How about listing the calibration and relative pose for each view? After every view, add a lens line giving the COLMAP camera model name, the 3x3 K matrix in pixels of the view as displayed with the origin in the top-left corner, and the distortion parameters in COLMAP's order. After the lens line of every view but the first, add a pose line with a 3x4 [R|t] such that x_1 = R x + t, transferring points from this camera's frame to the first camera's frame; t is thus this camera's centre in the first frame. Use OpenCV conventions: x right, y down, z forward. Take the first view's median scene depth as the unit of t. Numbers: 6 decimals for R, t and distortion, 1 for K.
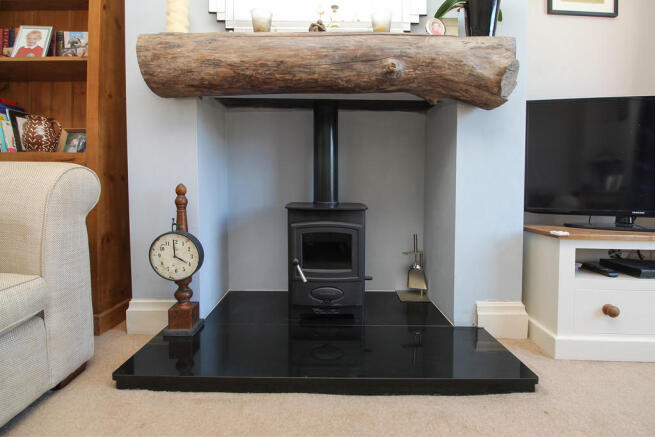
lens RADIAL K [[309.1, 0, 327.6], [0, 309.1, 201.5], [0, 0, 1]] dist [-0.001217, -0.000502]
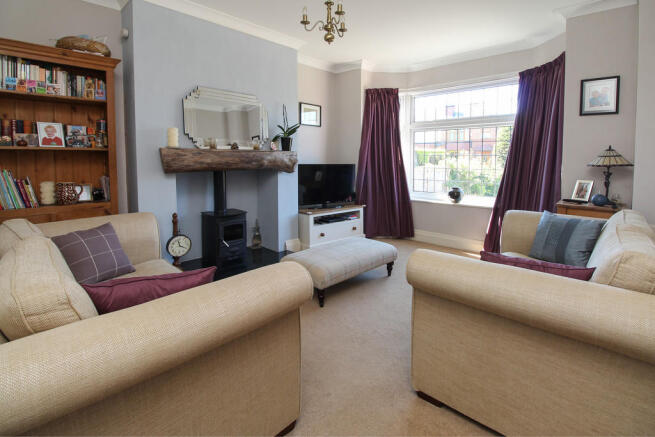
lens RADIAL K [[312.7, 0, 327.5], [0, 312.7, 218.5], [0, 0, 1]] dist [-0.000210, -0.000066]
pose [[0.706475, -0.141566, 0.693435, -1.213220], [0.034776, 0.985551, 0.165773, -0.332352], [-0.706884, -0.093000, 0.701189, -1.238120]]
